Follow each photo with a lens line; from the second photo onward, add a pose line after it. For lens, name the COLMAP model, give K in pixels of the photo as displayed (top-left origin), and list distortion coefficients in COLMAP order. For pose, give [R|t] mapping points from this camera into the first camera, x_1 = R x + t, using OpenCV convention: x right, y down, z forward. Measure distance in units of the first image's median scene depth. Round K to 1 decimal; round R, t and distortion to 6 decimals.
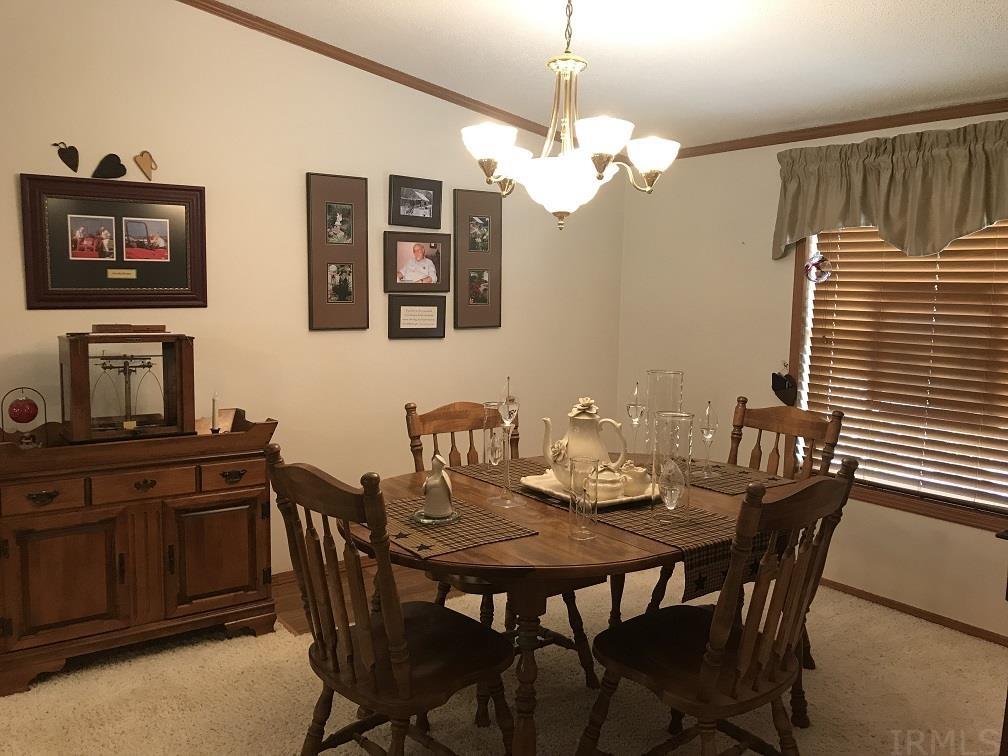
lens RADIAL K [[839.1, 0, 507.0], [0, 839.1, 371.8], [0, 0, 1]] dist [0.026872, -0.008565]
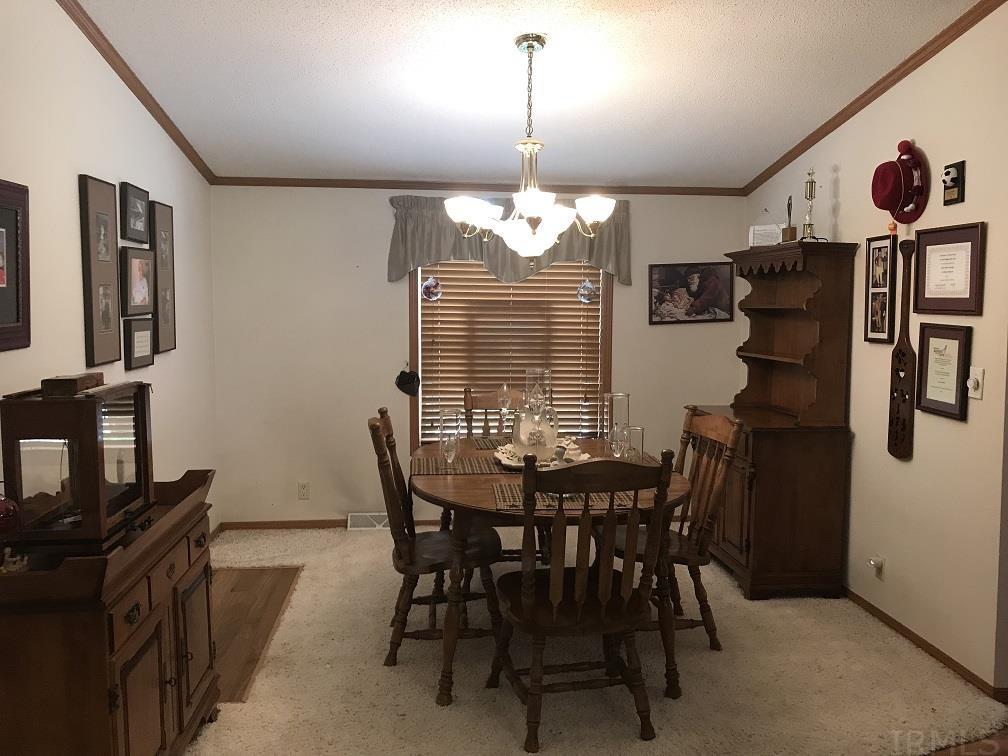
lens RADIAL K [[839.1, 0, 509.4], [0, 839.1, 380.7], [0, 0, 1]] dist [0.026872, -0.008565]
pose [[0.507775, -0.096622, 0.856054, -0.770114], [0.087804, 0.994320, 0.060146, -0.052007], [-0.857004, 0.044624, 0.513375, 0.236682]]
